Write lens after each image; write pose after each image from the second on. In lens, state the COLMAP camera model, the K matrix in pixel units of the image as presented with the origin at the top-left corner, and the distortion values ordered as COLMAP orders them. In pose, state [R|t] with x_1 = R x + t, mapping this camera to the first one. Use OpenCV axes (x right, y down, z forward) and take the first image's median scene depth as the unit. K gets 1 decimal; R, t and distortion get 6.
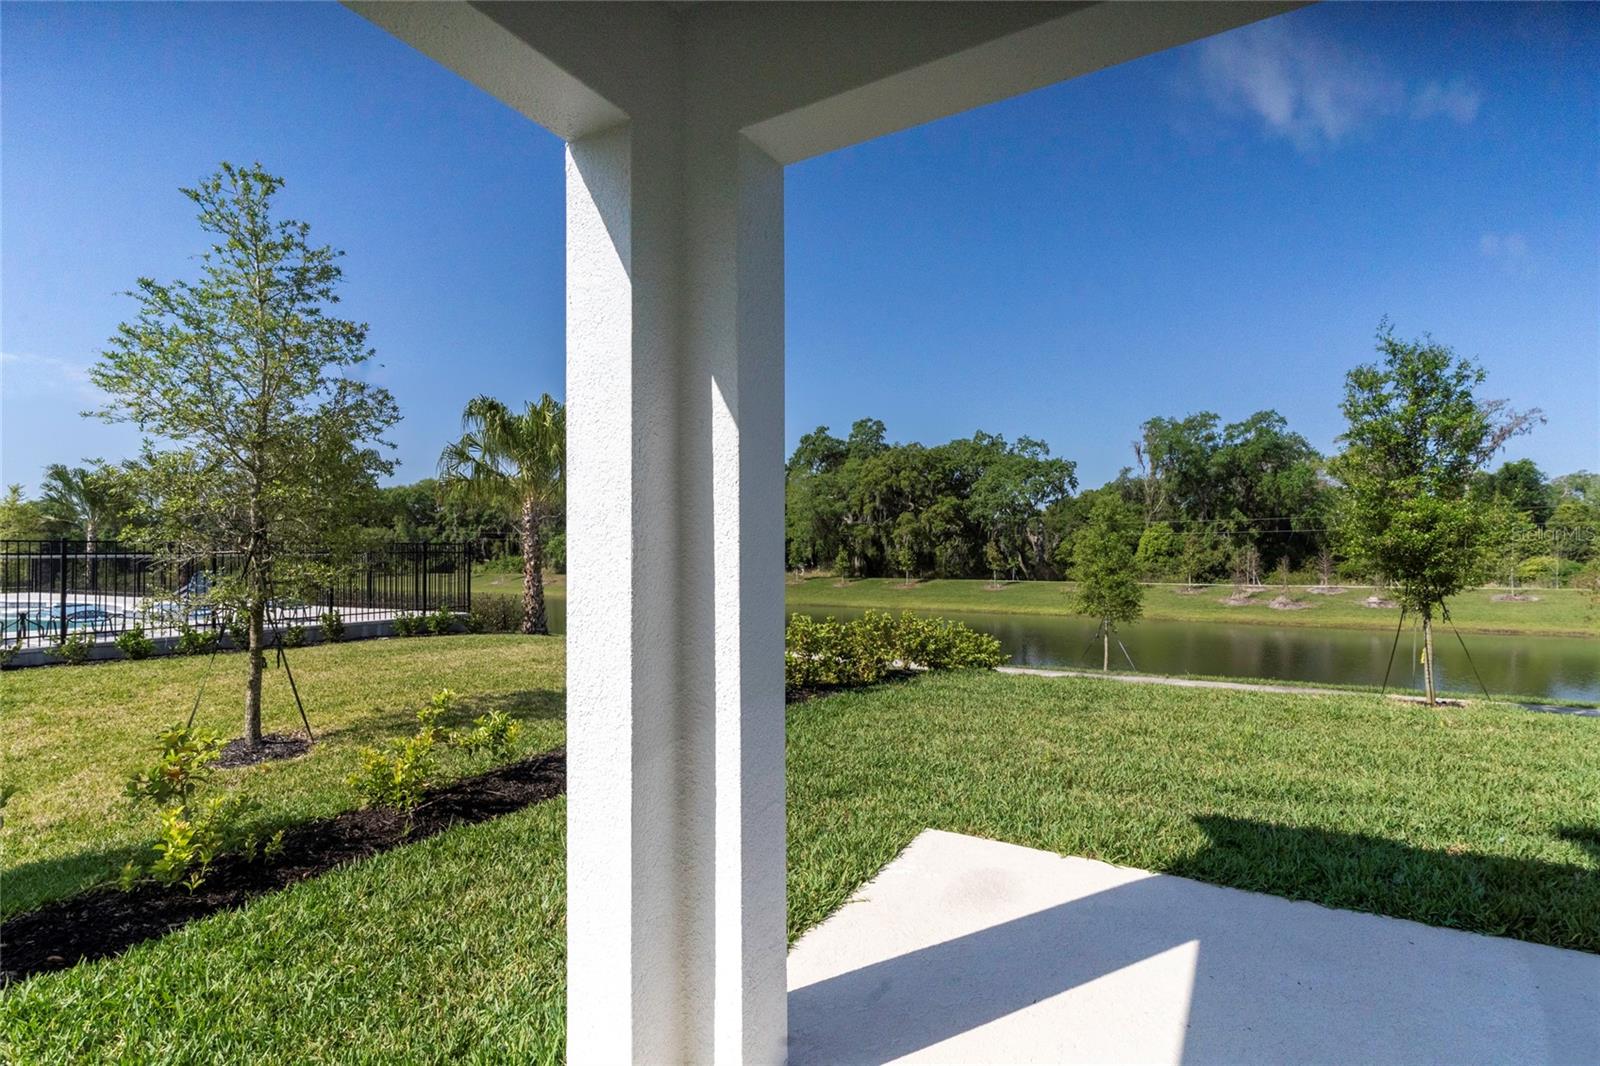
lens RADIAL K [[767.2, 0, 806.3], [0, 767.2, 539.7], [0, 0, 1]] dist [0.000020, 0.000602]
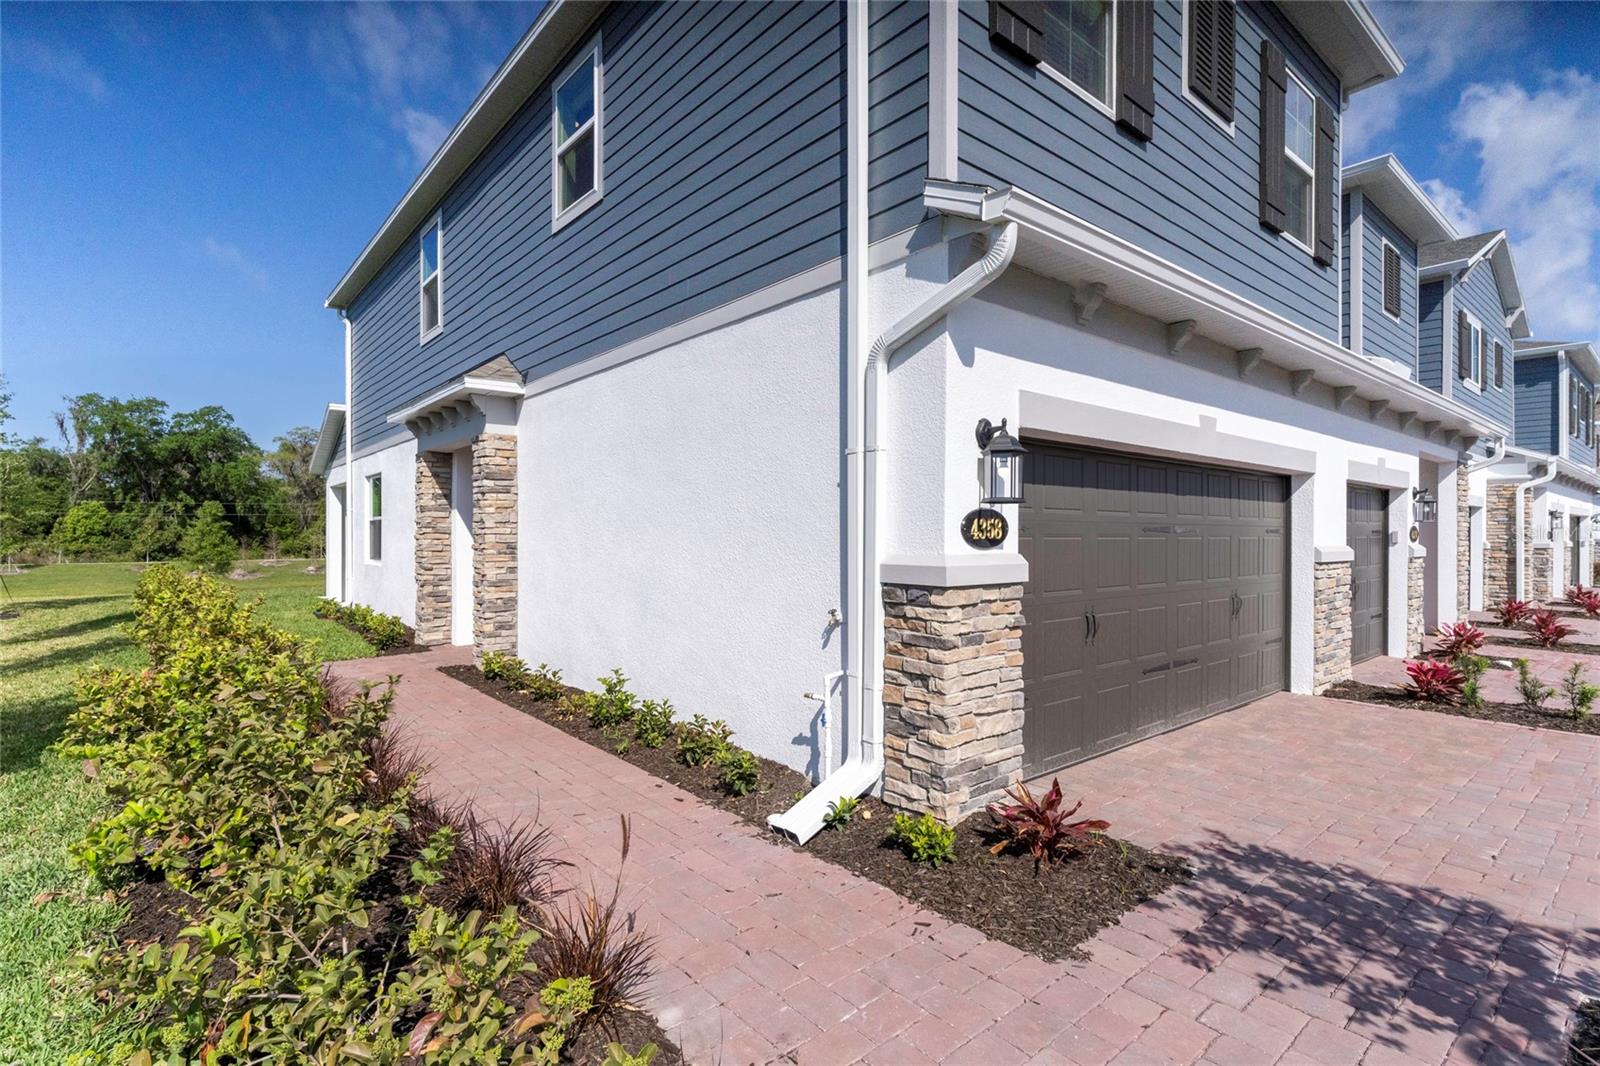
lens RADIAL K [[767.2, 0, 806.3], [0, 767.2, 539.7], [0, 0, 1]] dist [0.000020, 0.000602]
pose [[0.323927, -0.004326, 0.946072, -0.180775], [-0.020929, 0.999712, 0.011737, -0.004516], [-0.945851, -0.023602, 0.323743, -0.183410]]
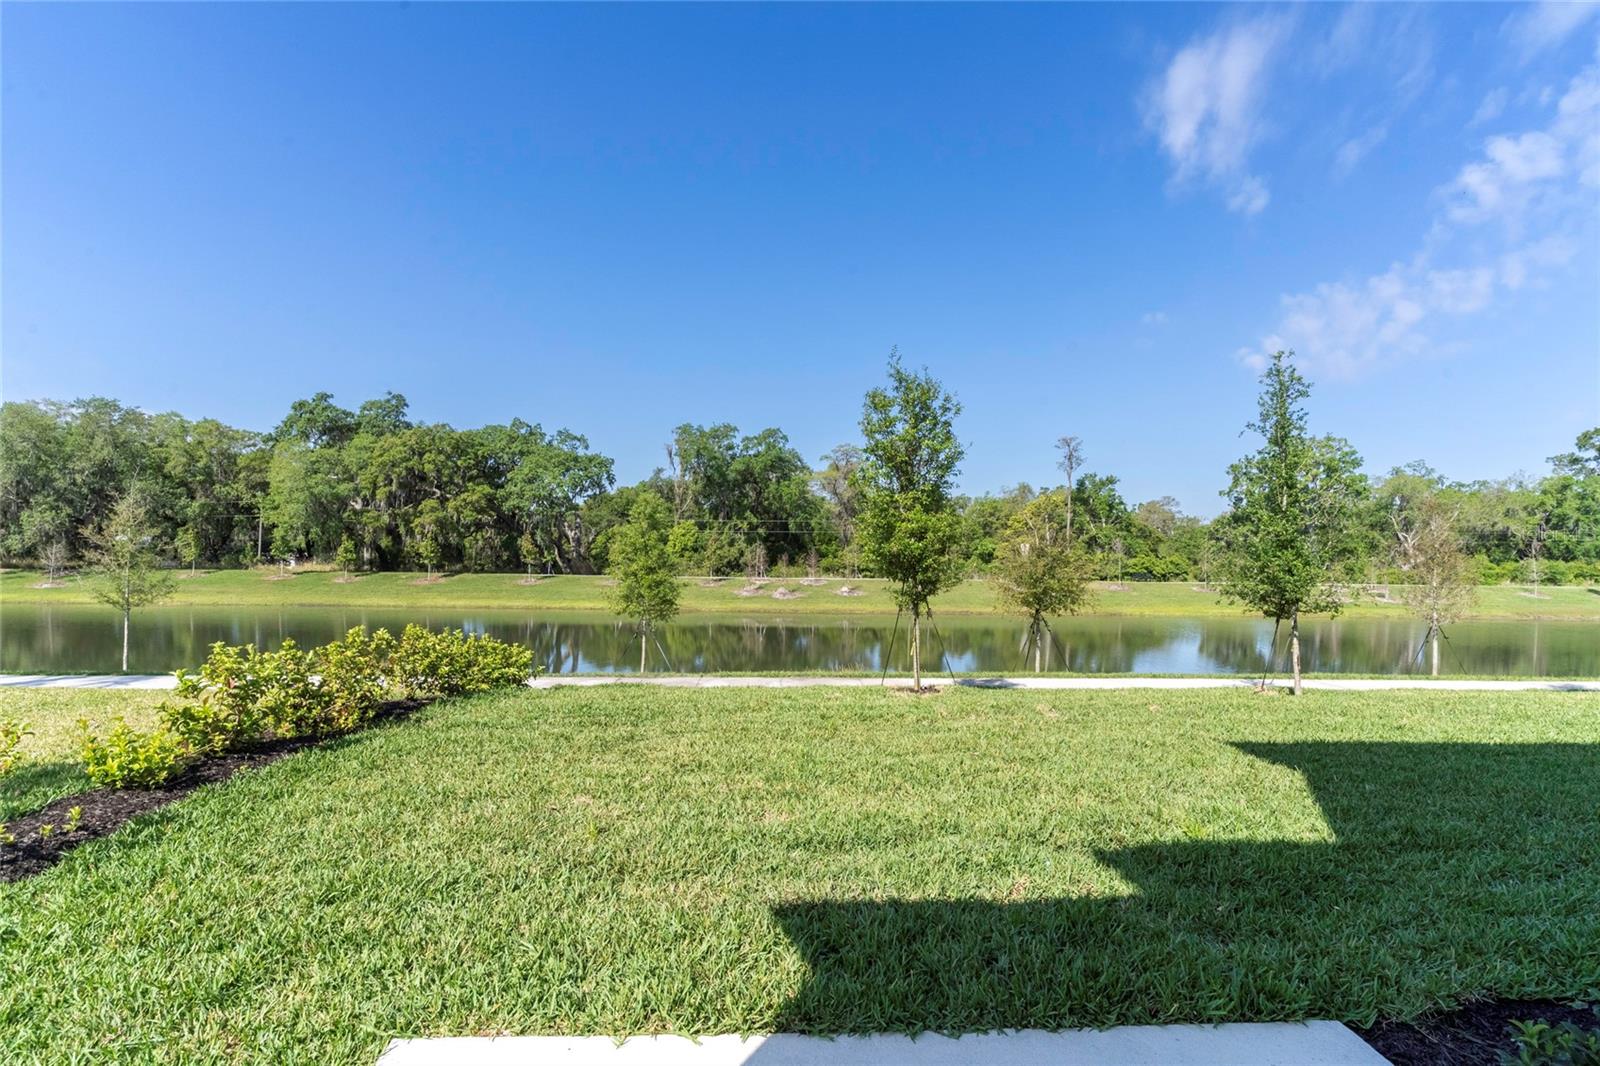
lens RADIAL K [[754.0, 0, 800.0], [0, 754.0, 533.0], [0, 0, 1]] dist [0.002558, 0.000285]
pose [[0.833930, 0.026207, 0.551248, 0.004870], [-0.026367, 0.999623, -0.007634, -0.001018], [-0.551241, -0.008168, 0.834306, 0.019257]]
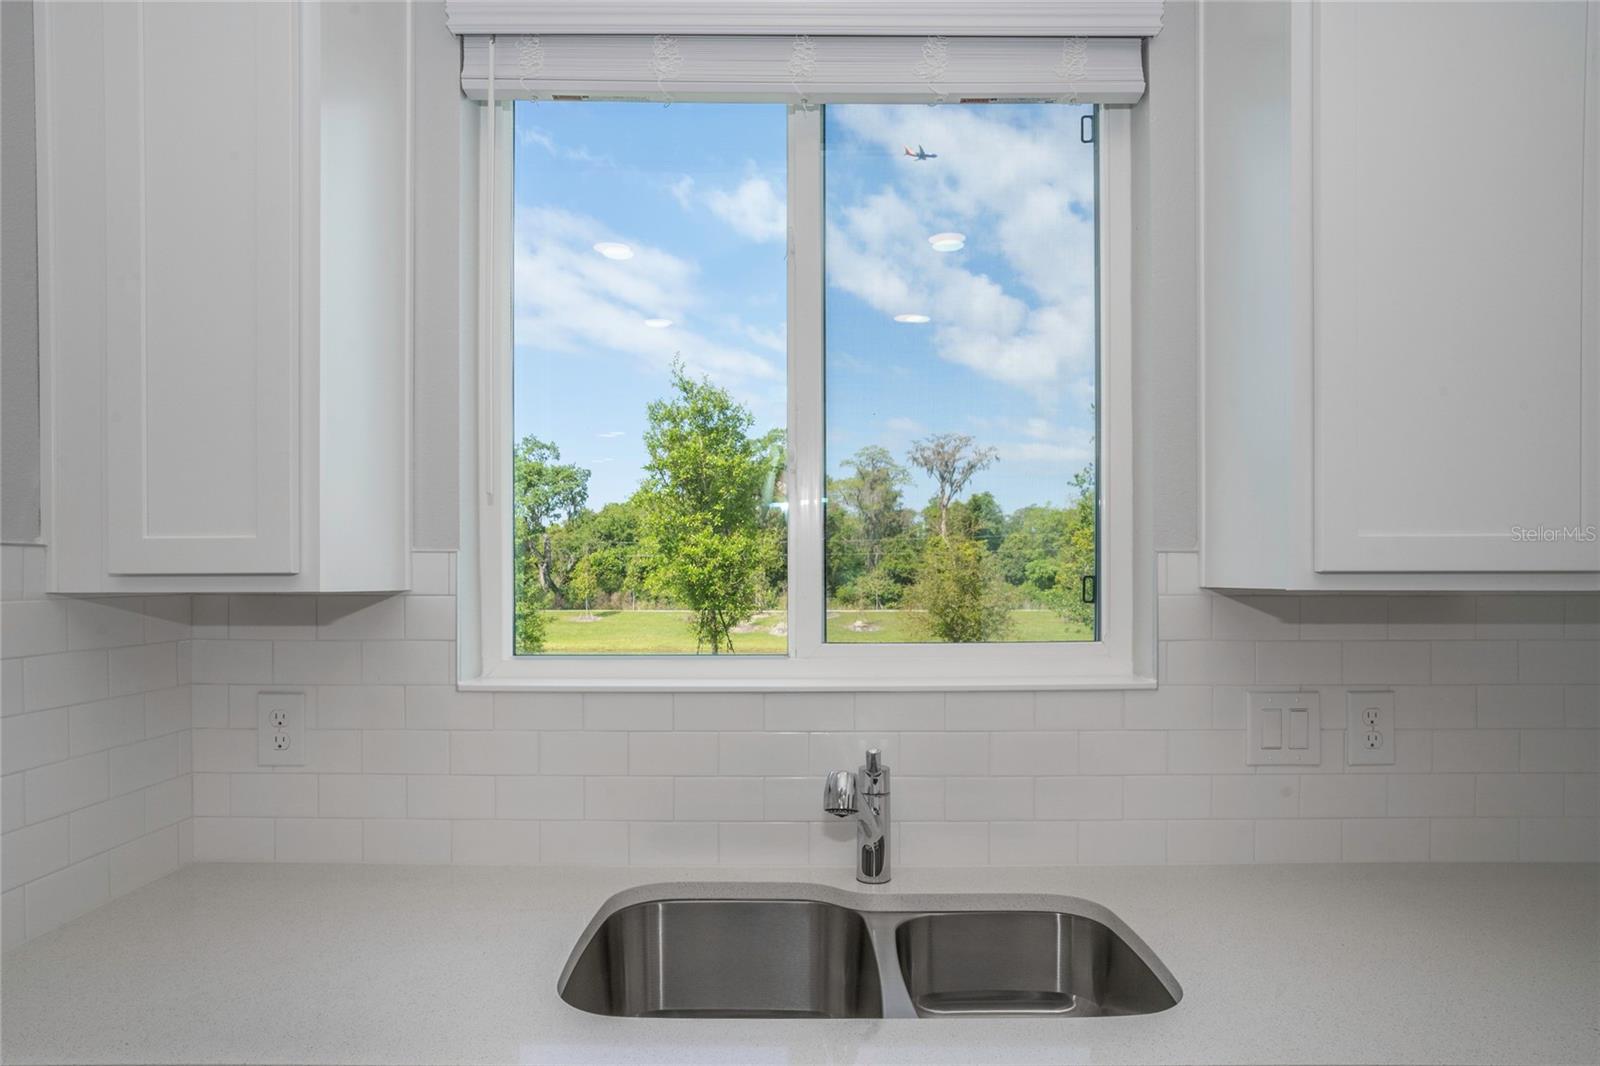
lens RADIAL K [[931.6, 0, 800.7], [0, 931.6, 578.3], [0, 0, 1]] dist [-0.034456, 0.000014]
pose [[0.862302, 0.000636, 0.506393, 0.033285], [-0.011093, 0.999783, 0.017633, -0.002087], [-0.506272, -0.020823, 0.862122, -0.017779]]
